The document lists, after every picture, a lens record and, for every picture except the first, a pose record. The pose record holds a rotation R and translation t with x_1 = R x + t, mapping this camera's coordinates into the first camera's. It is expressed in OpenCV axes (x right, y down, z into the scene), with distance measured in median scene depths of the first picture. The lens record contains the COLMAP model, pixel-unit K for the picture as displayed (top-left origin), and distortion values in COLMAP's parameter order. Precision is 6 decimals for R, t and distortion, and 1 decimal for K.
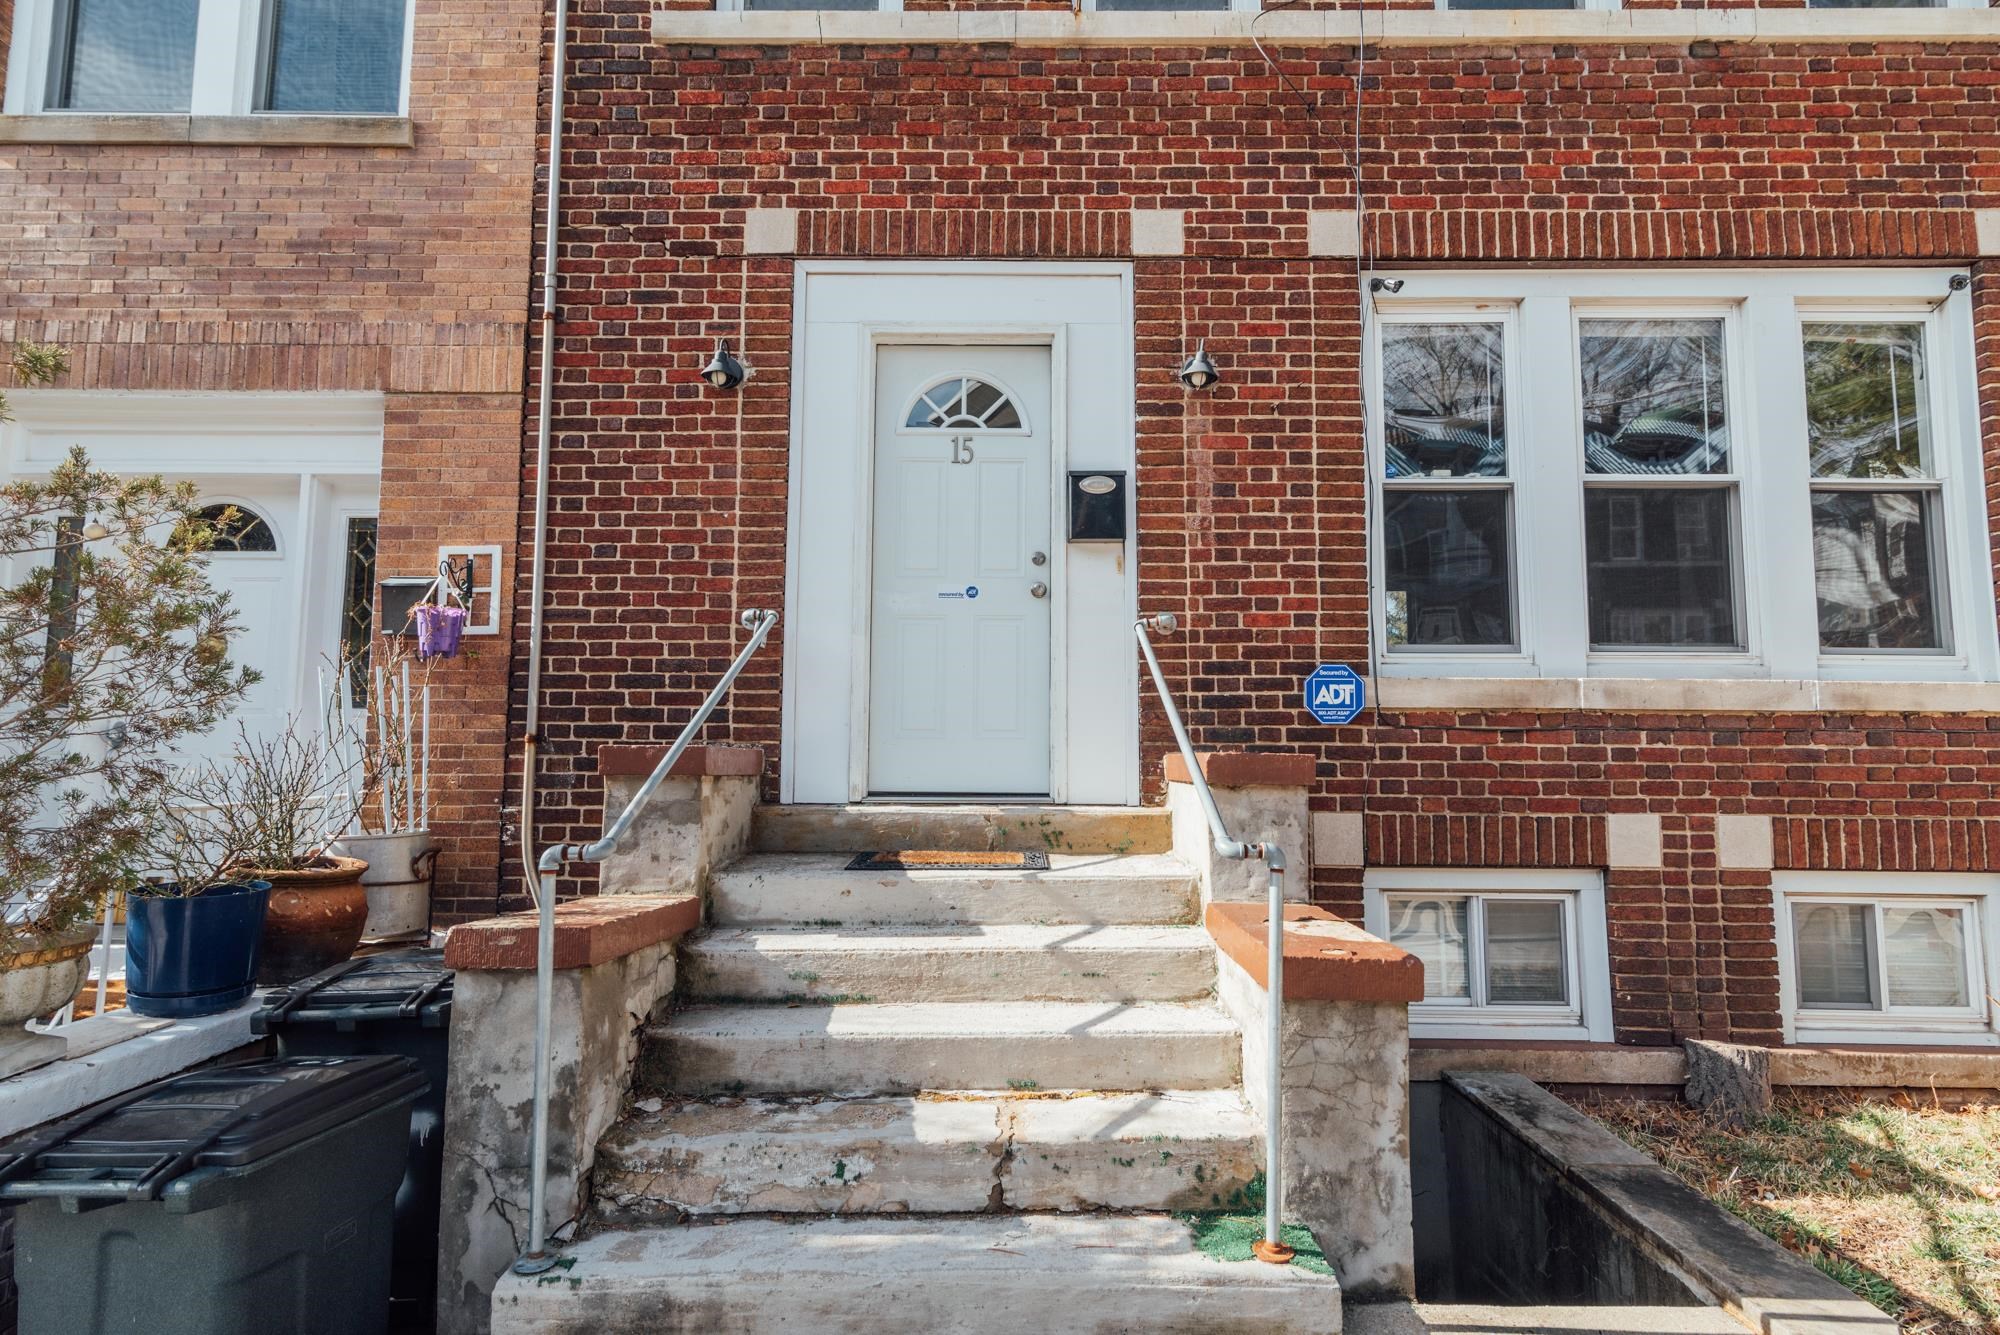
lens RADIAL K [[1026.0, 0, 1000.0], [0, 1026.0, 667.5], [0, 0, 1]] dist [0.011651, -0.001115]
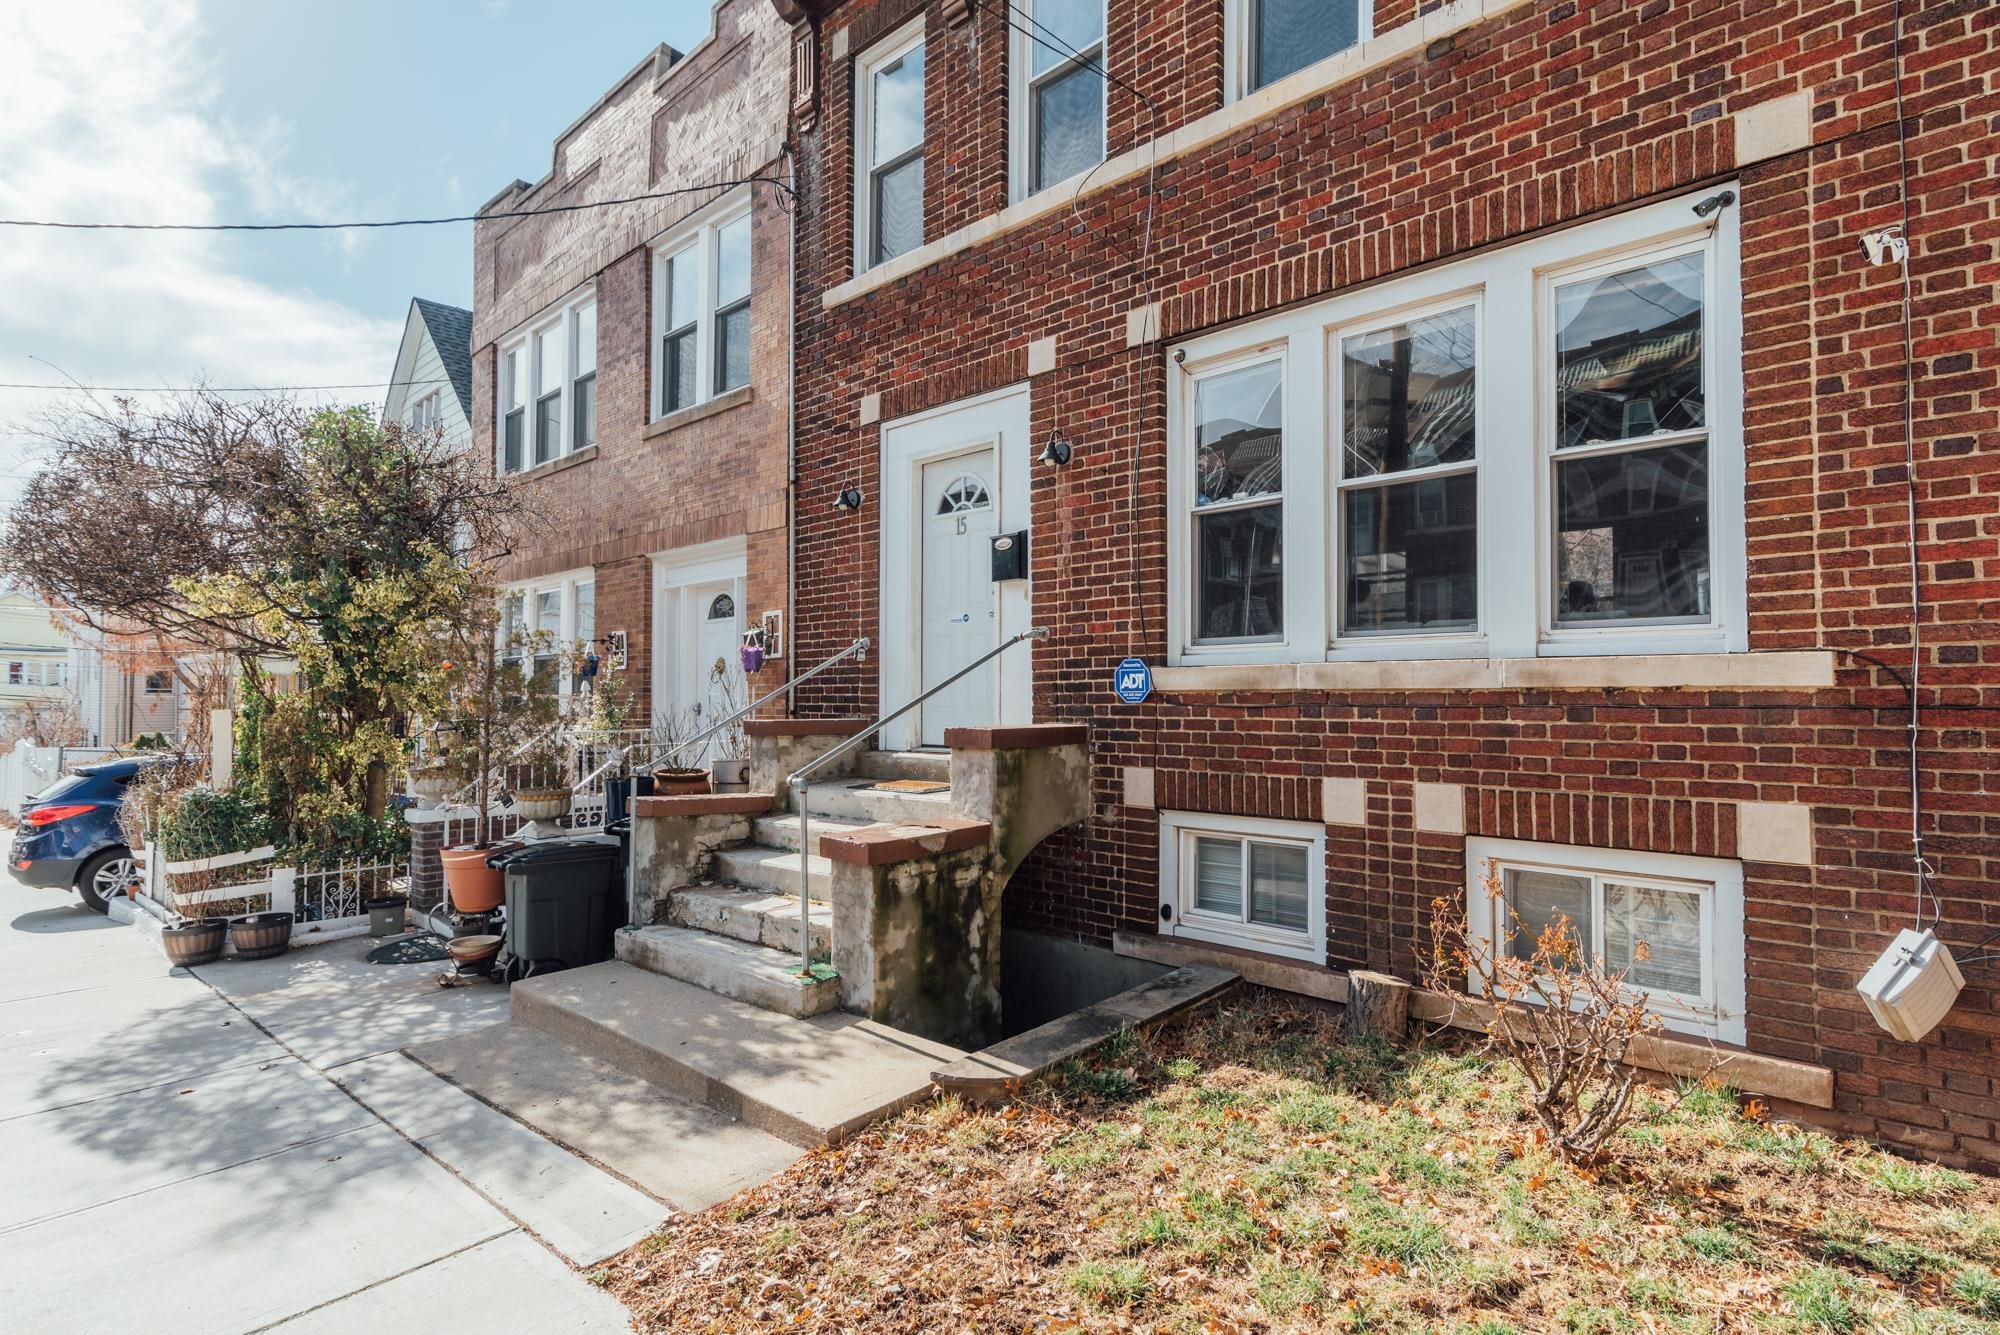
lens RADIAL K [[1026.0, 0, 1000.0], [0, 1026.0, 667.5], [0, 0, 1]] dist [0.011651, -0.001115]
pose [[0.724999, -0.028728, -0.688151, 1.101290], [0.071549, 0.996865, 0.033765, -0.048590], [0.685024, -0.073716, 0.724782, -0.098659]]
